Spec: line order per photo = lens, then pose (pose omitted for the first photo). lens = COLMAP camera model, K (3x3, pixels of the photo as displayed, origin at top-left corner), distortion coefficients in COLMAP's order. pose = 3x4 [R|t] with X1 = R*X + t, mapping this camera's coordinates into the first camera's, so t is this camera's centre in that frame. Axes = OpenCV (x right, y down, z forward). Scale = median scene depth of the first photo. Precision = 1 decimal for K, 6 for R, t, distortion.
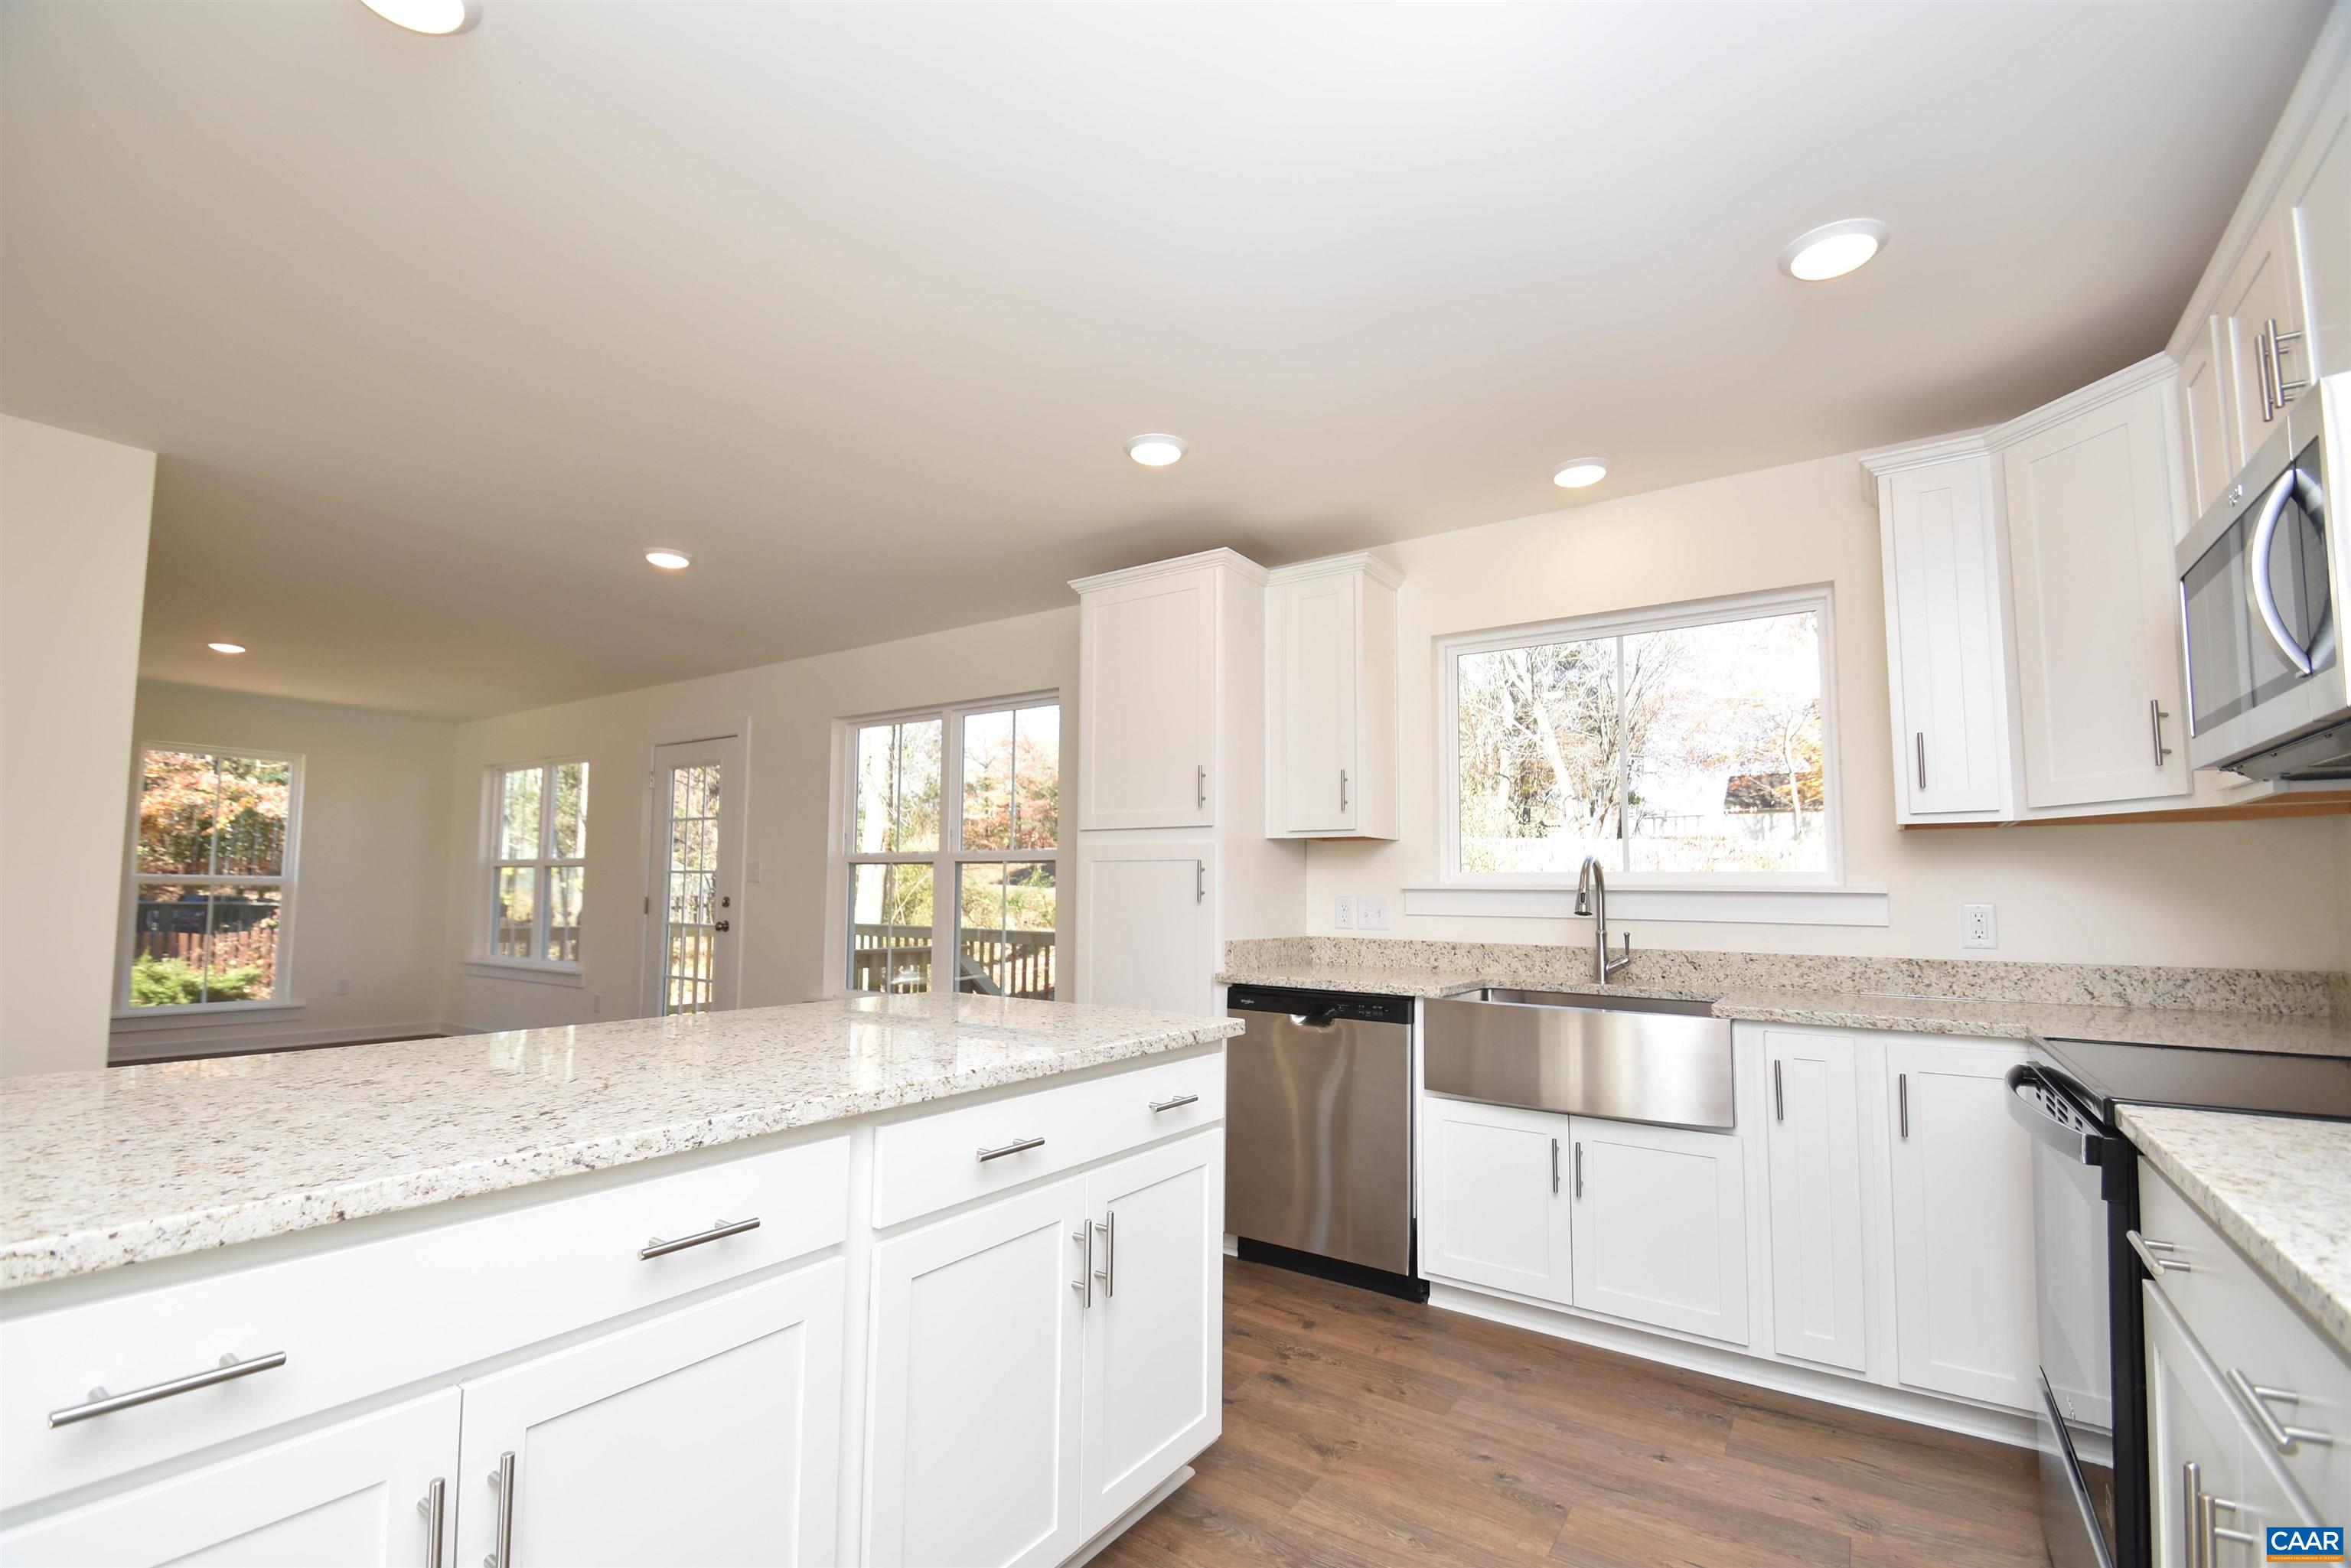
lens RADIAL K [[1023.2, 0, 1153.8], [0, 1023.2, 815.1], [0, 0, 1]] dist [0.016306, -0.018825]
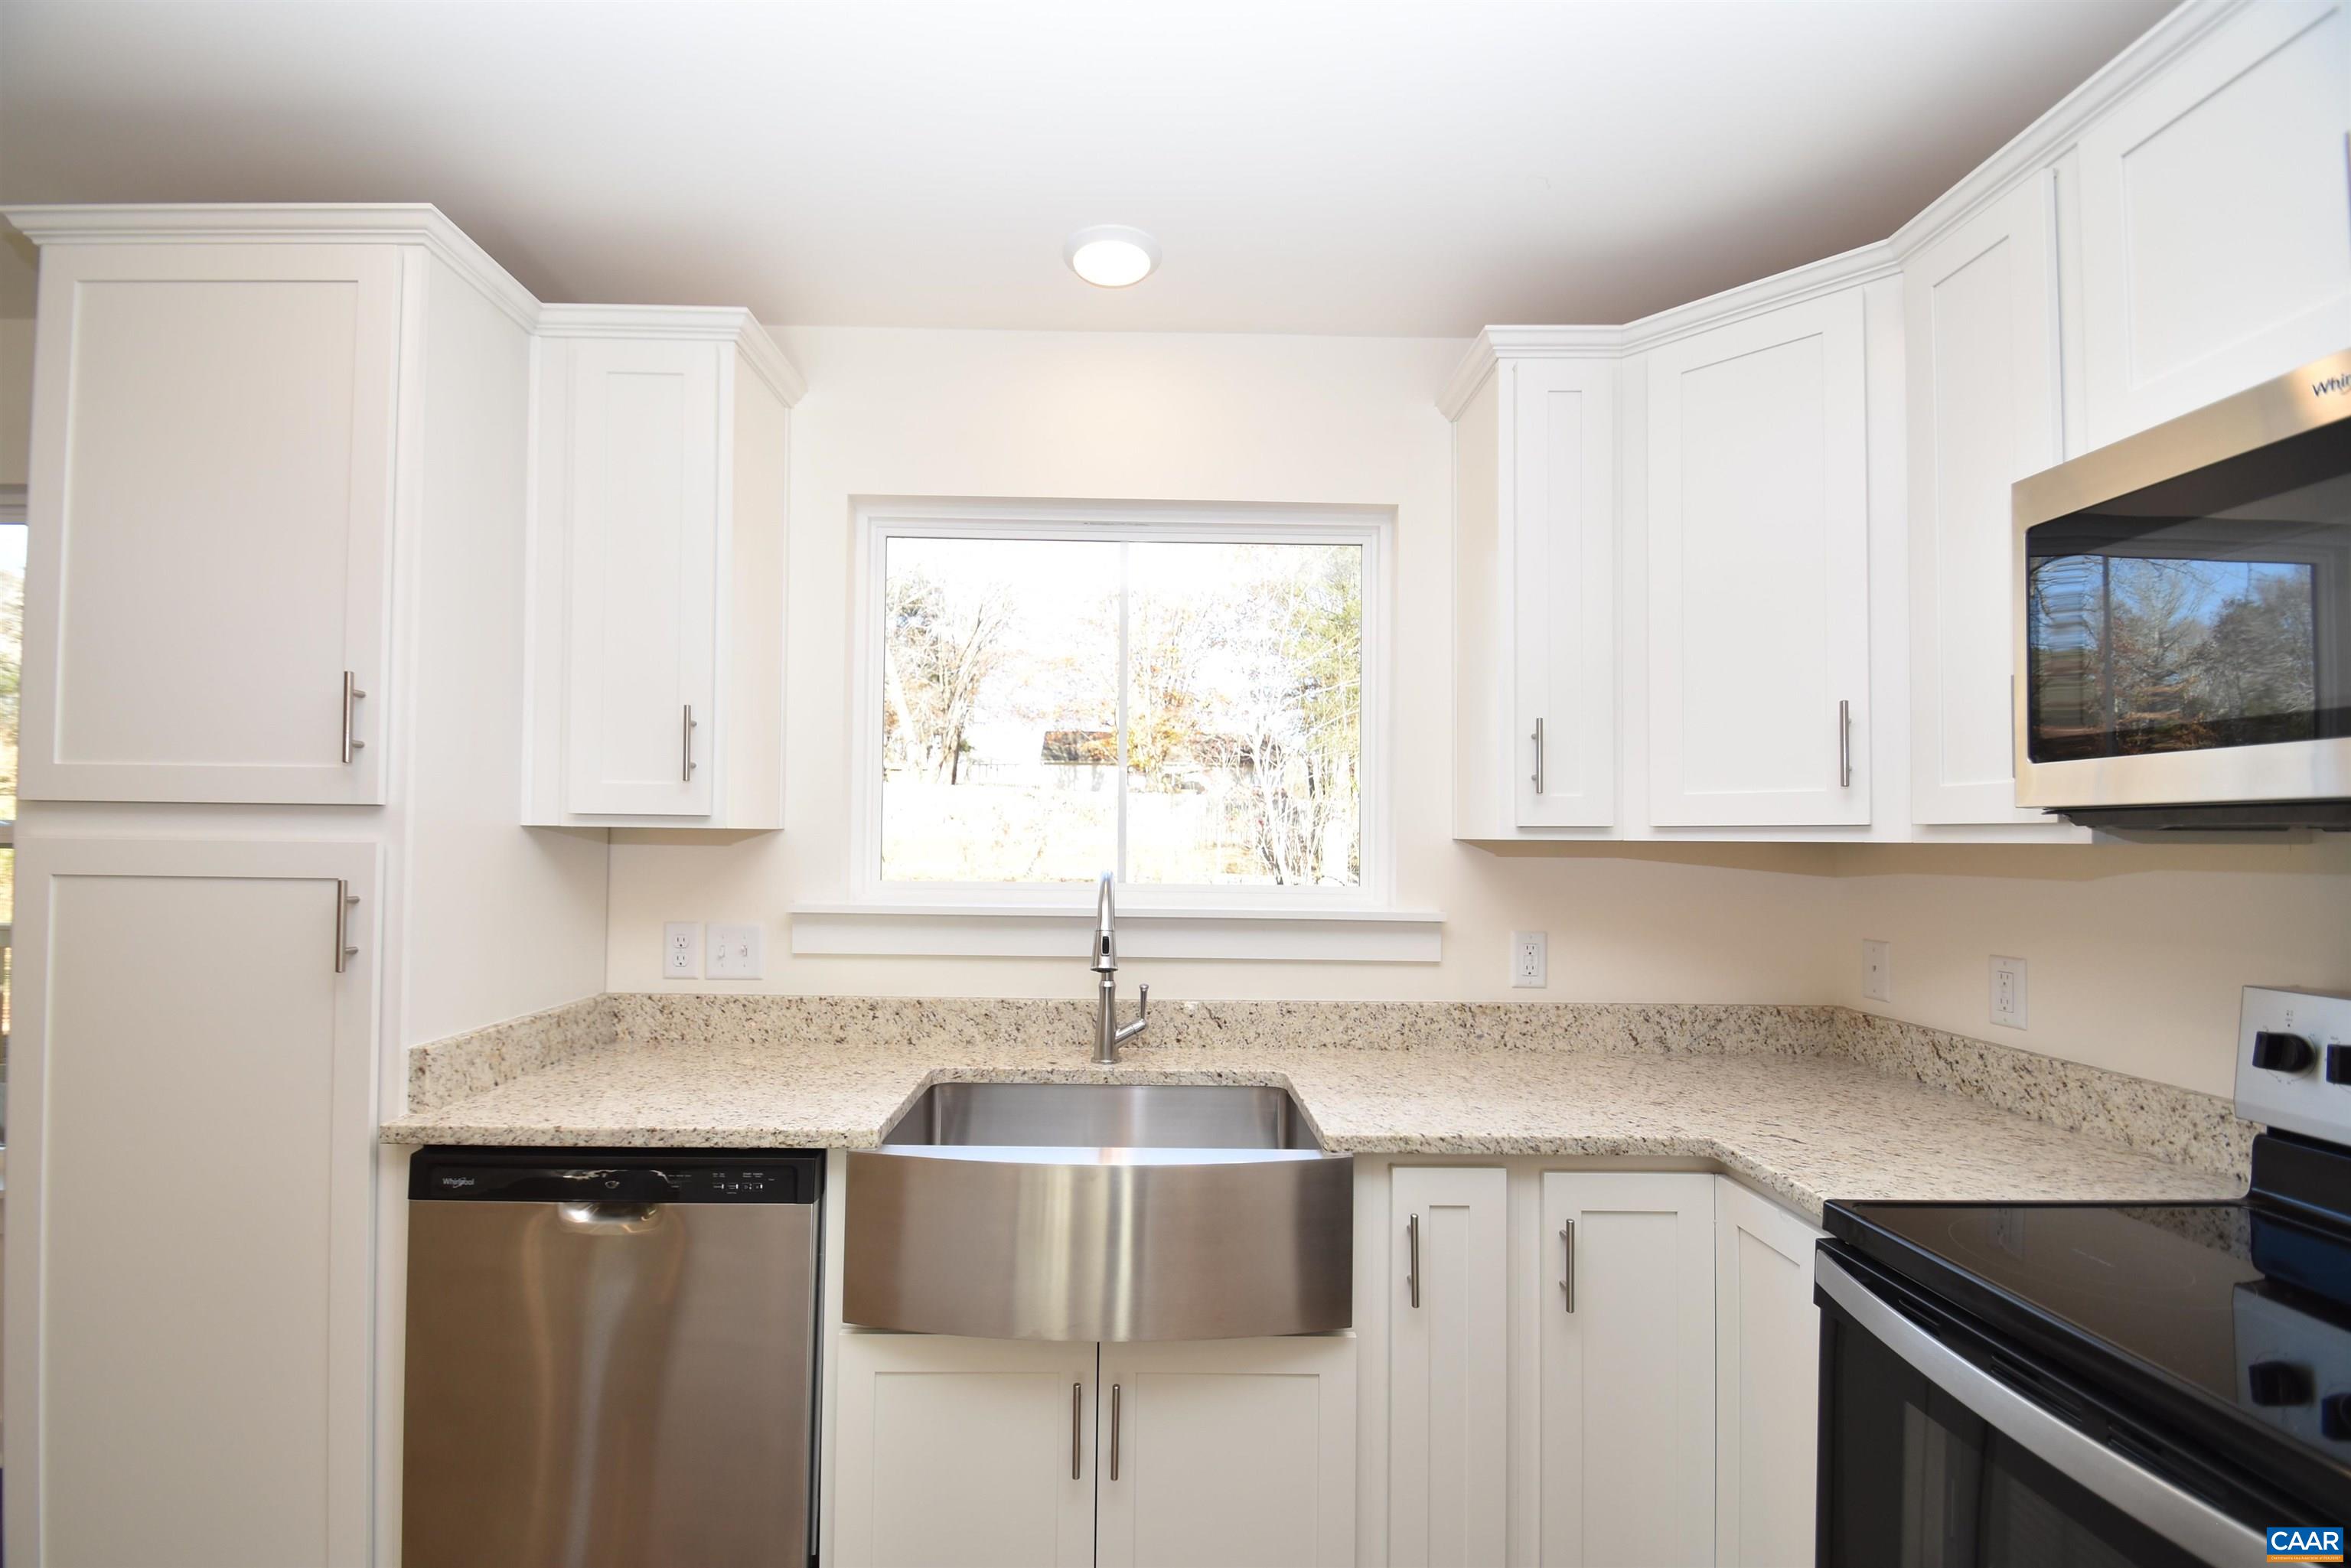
lens RADIAL K [[1023.2, 0, 1153.8], [0, 1023.2, 815.1], [0, 0, 1]] dist [0.016306, -0.018825]
pose [[0.809436, 0.013001, 0.587064, 0.076101], [-0.047956, 0.997879, 0.044022, -0.025175], [-0.585246, -0.063787, 0.808343, 0.473540]]
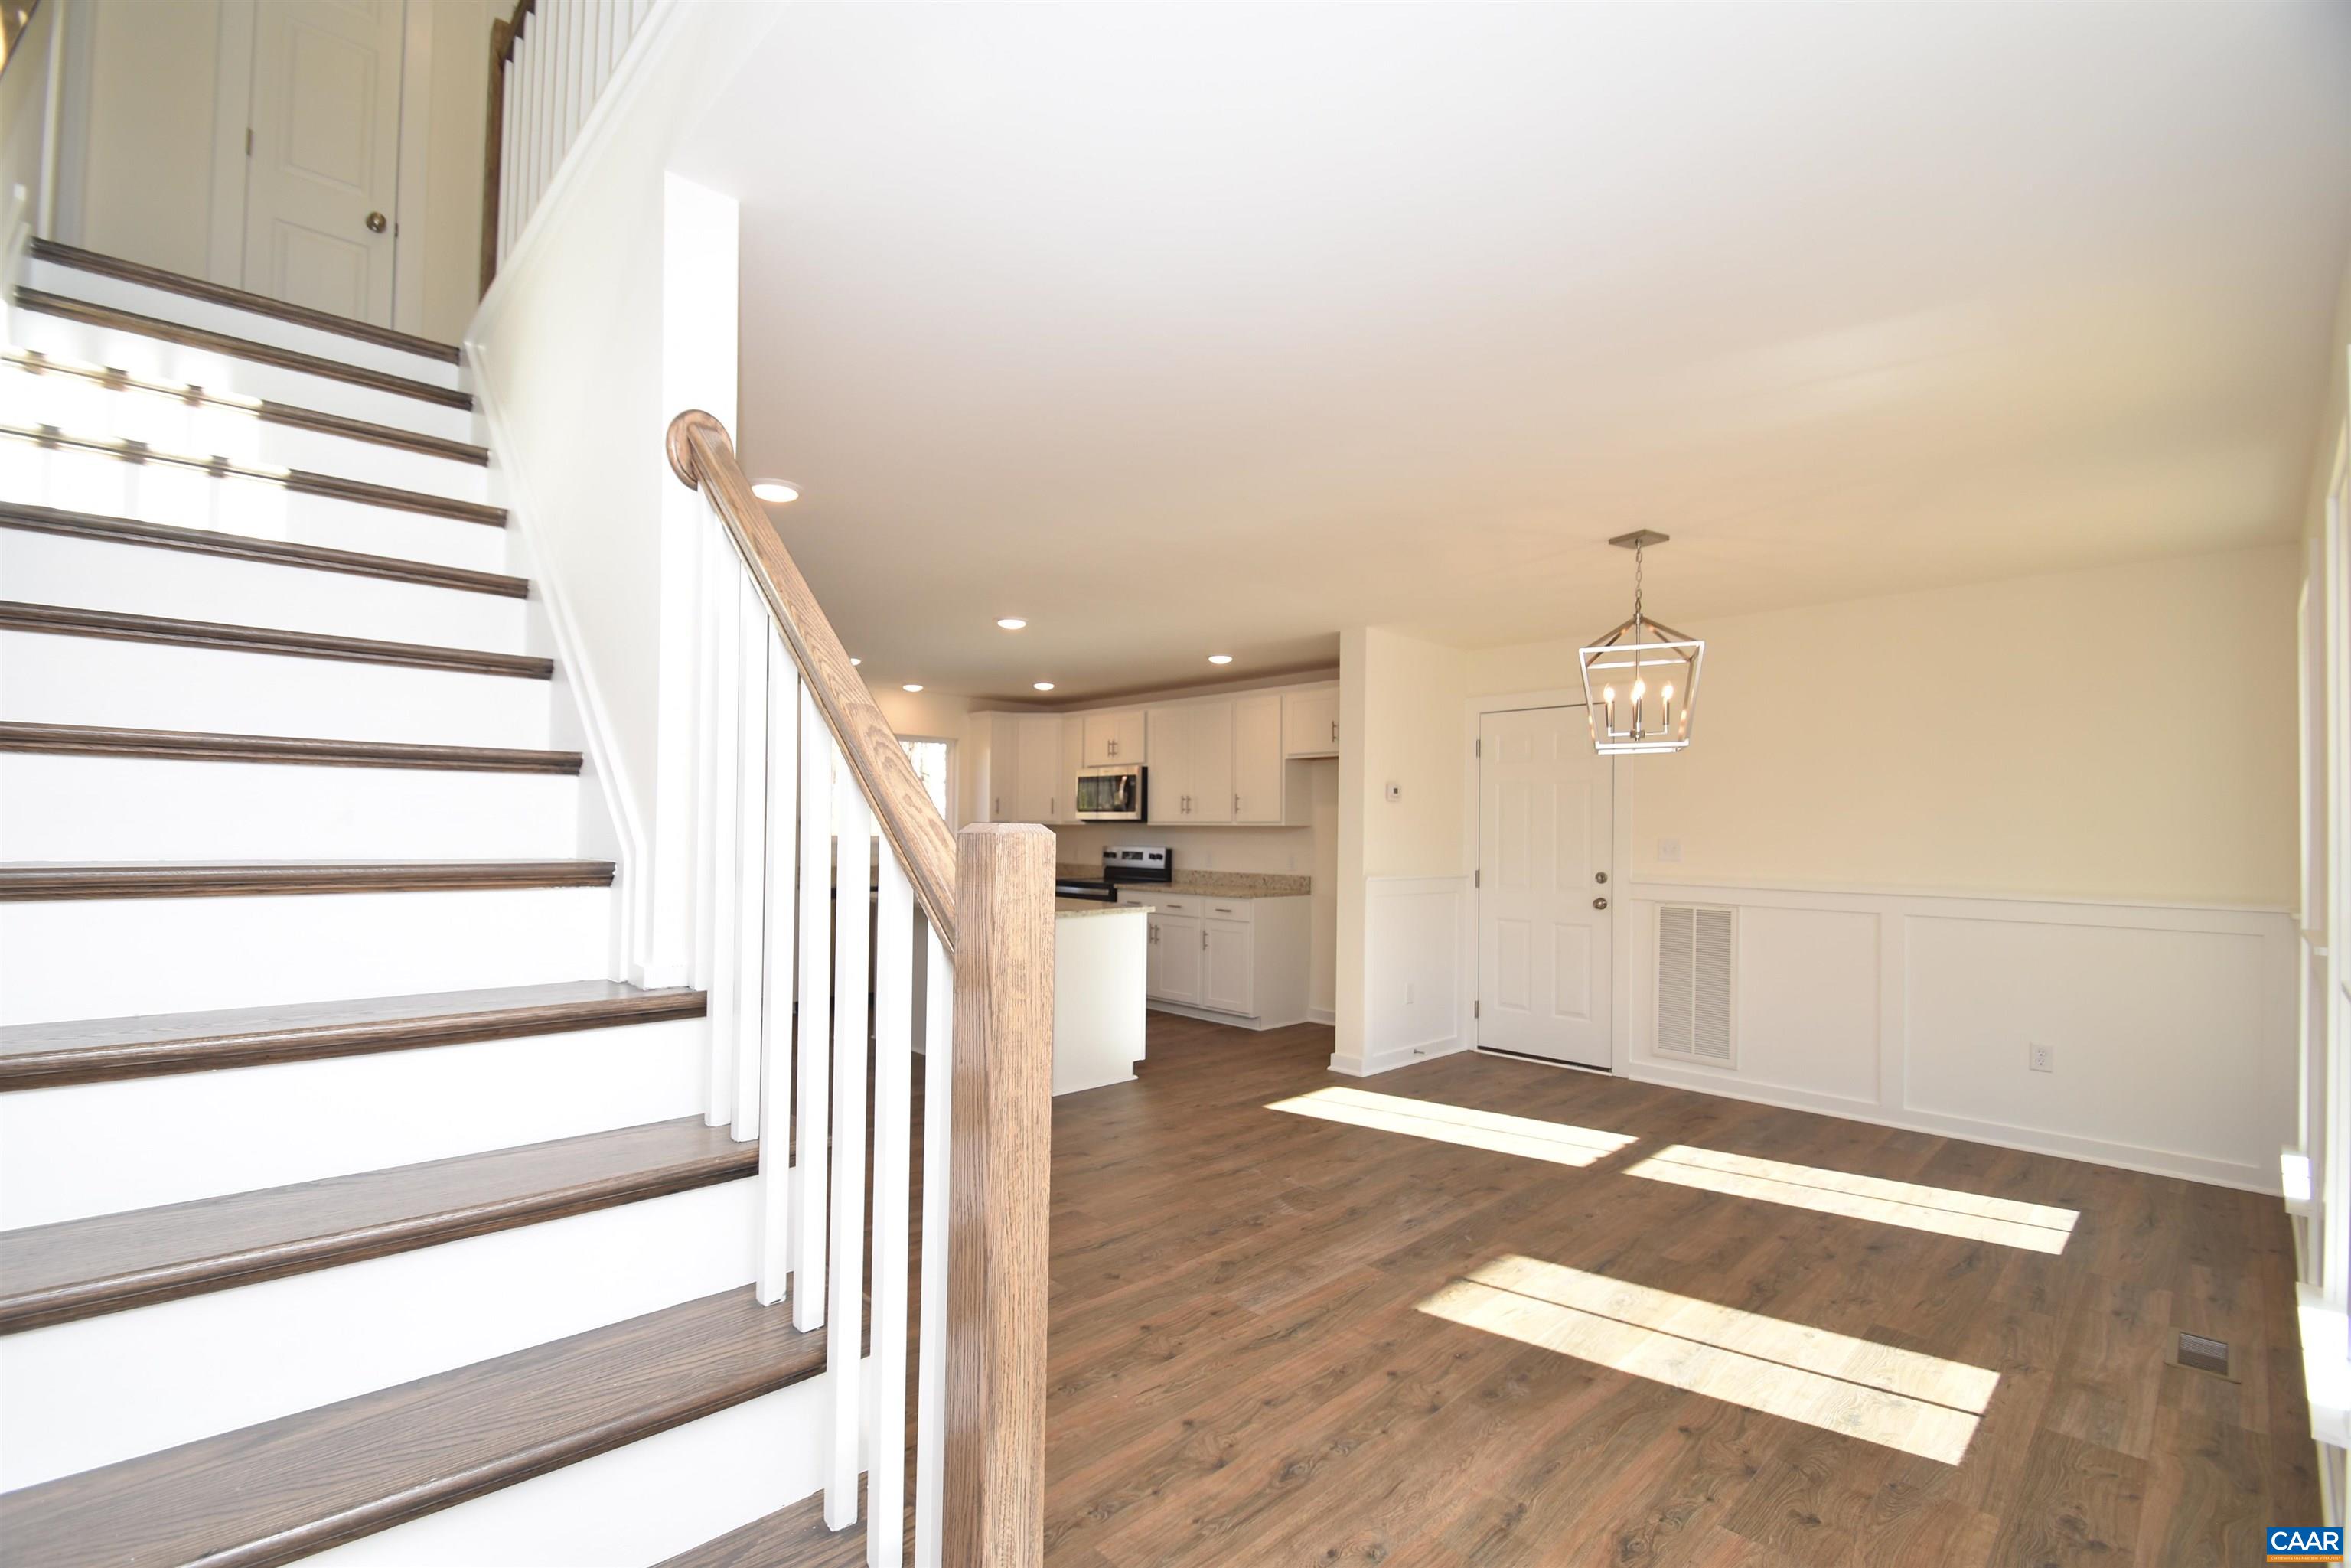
lens RADIAL K [[1020.8, 0, 1152.8], [0, 1020.8, 814.6], [0, 0, 1]] dist [0.012571, -0.015955]
pose [[0.193532, 0.008321, 0.981059, -2.101345], [-0.085827, 0.996274, 0.008481, -0.080756], [-0.977333, -0.085842, 0.193525, -0.139998]]
